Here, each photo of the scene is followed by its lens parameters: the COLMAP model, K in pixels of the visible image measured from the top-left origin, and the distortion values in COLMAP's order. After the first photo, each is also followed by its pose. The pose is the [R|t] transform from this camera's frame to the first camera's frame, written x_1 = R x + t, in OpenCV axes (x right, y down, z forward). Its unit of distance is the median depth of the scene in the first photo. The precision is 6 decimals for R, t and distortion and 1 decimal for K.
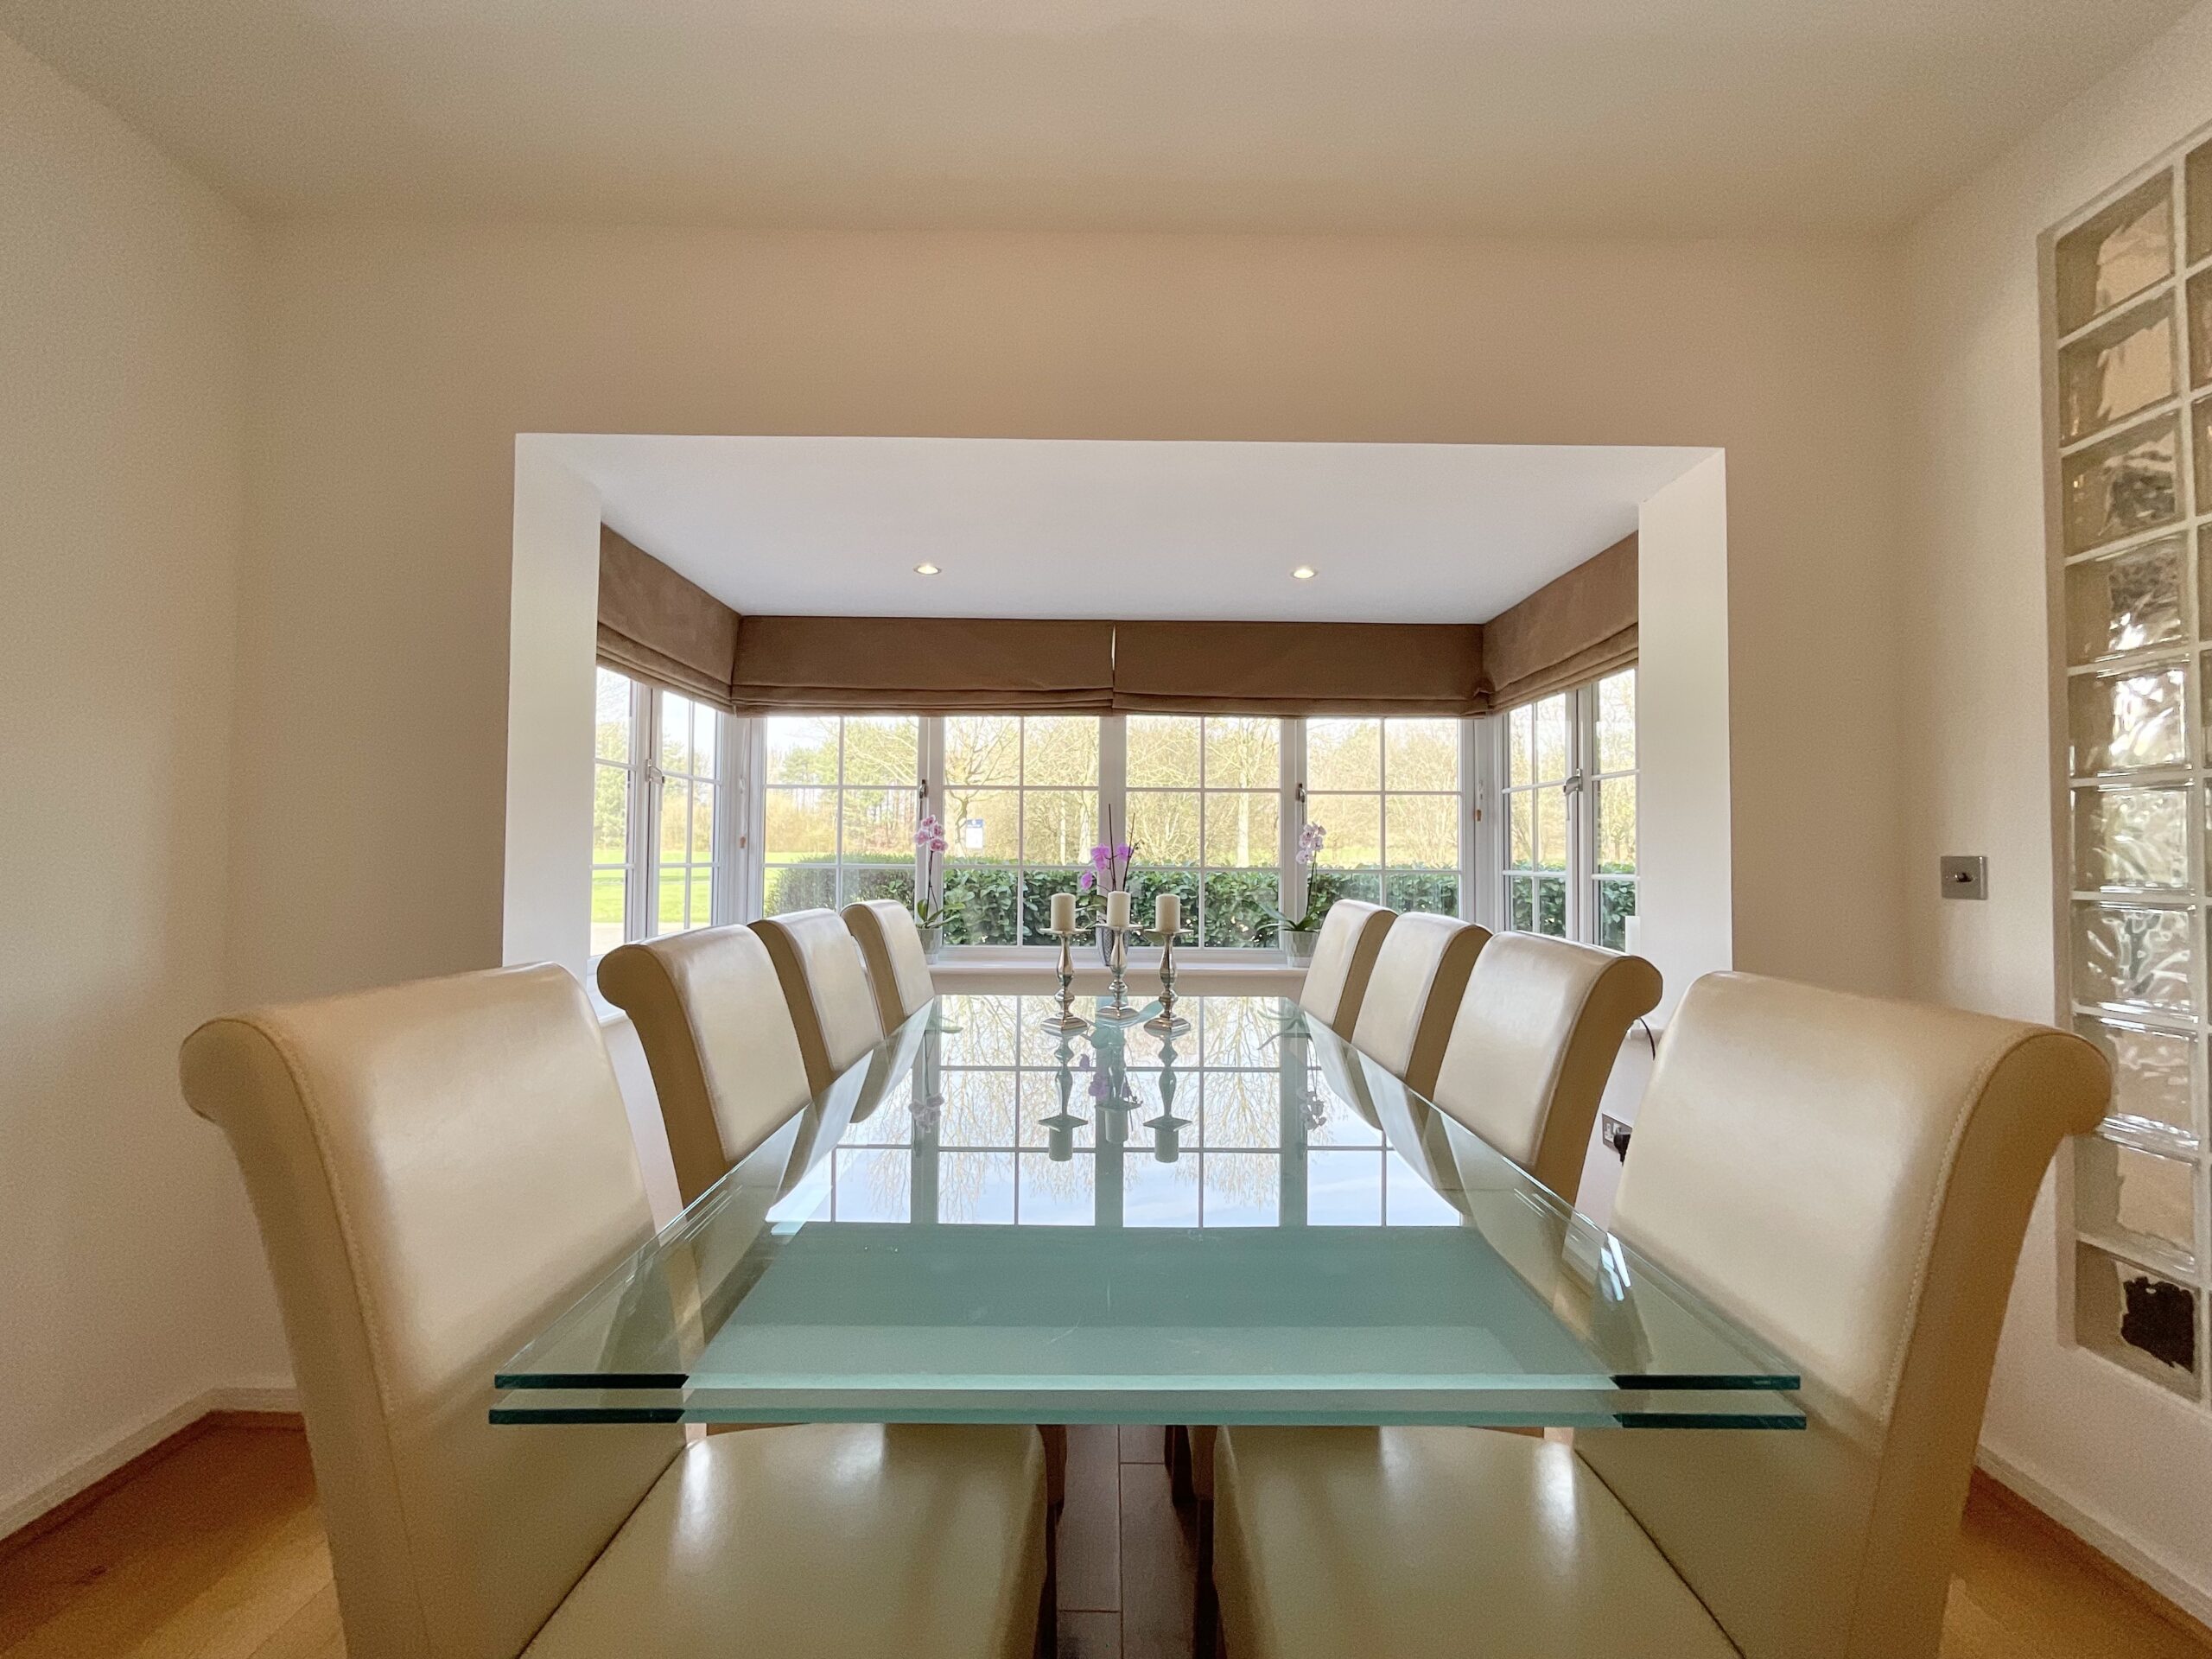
lens RADIAL K [[893.2, 0, 1107.8], [0, 893.2, 830.6], [0, 0, 1]] dist [-0.003739, -0.000229]
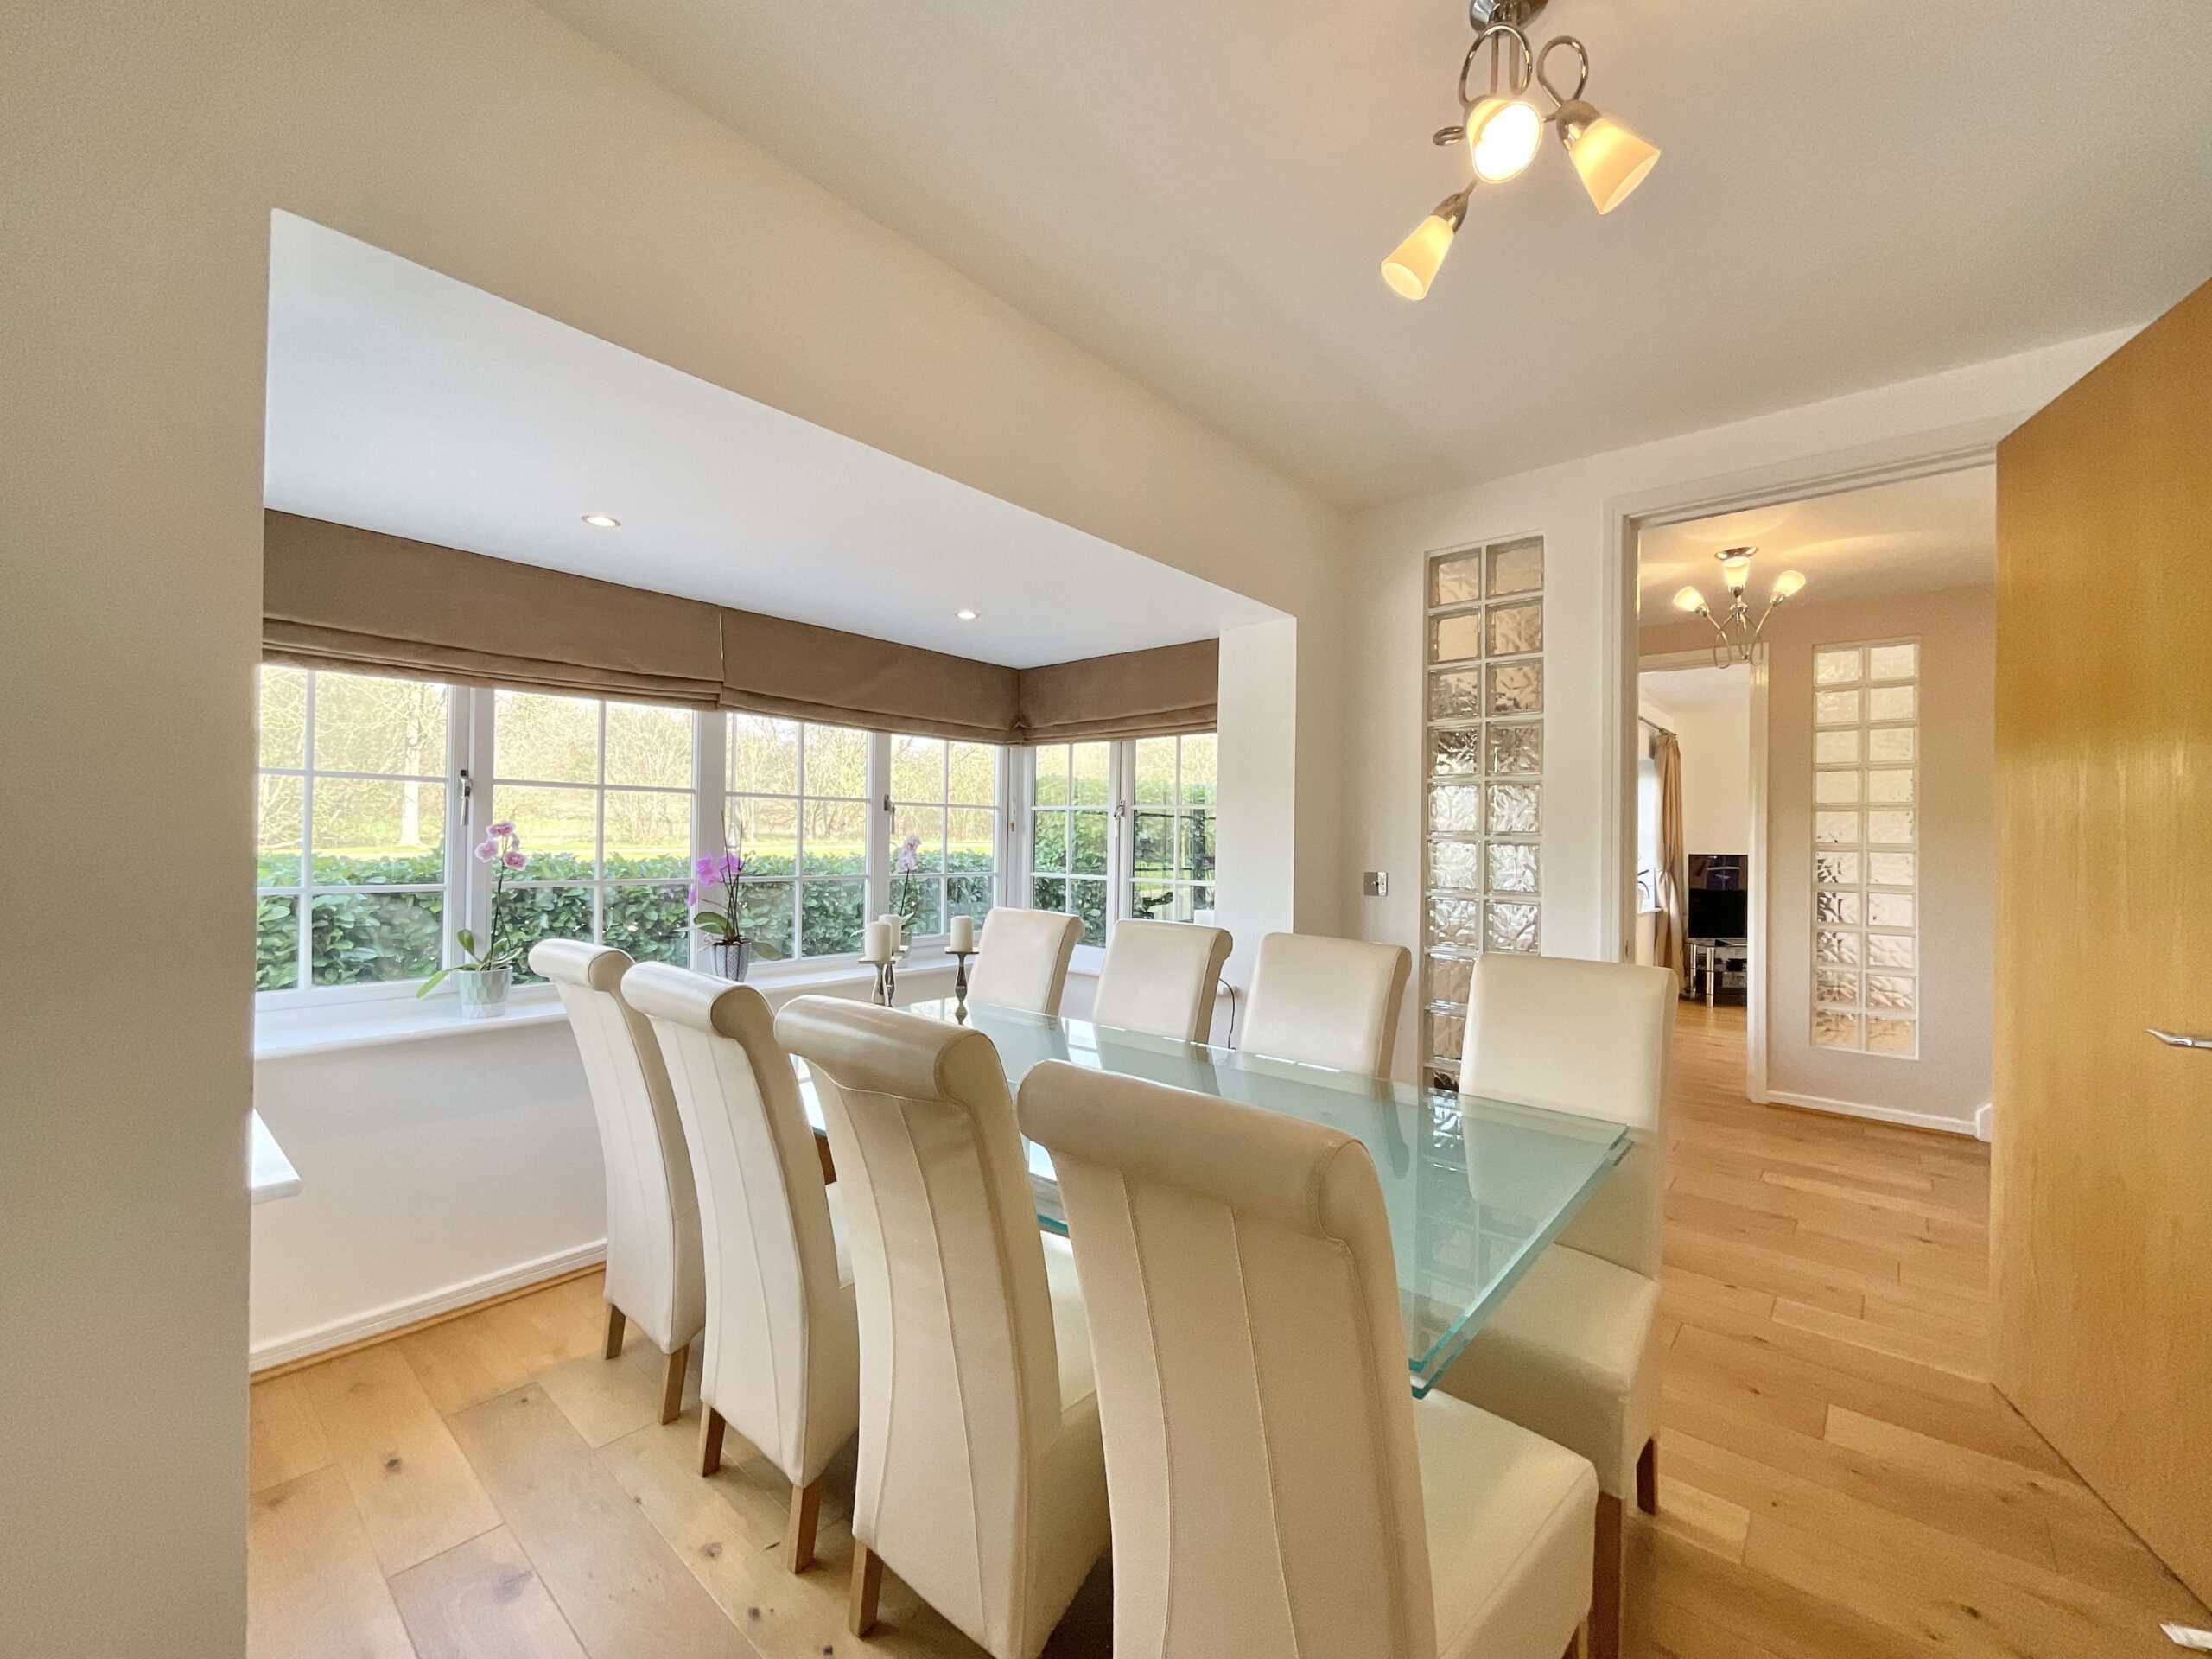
lens RADIAL K [[893.2, 0, 1107.8], [0, 893.2, 830.6], [0, 0, 1]] dist [-0.003739, -0.000229]
pose [[0.657921, 0.009458, 0.753027, -0.424005], [-0.031261, 0.999402, 0.014760, -0.035327], [-0.752438, -0.033251, 0.657824, 0.107654]]
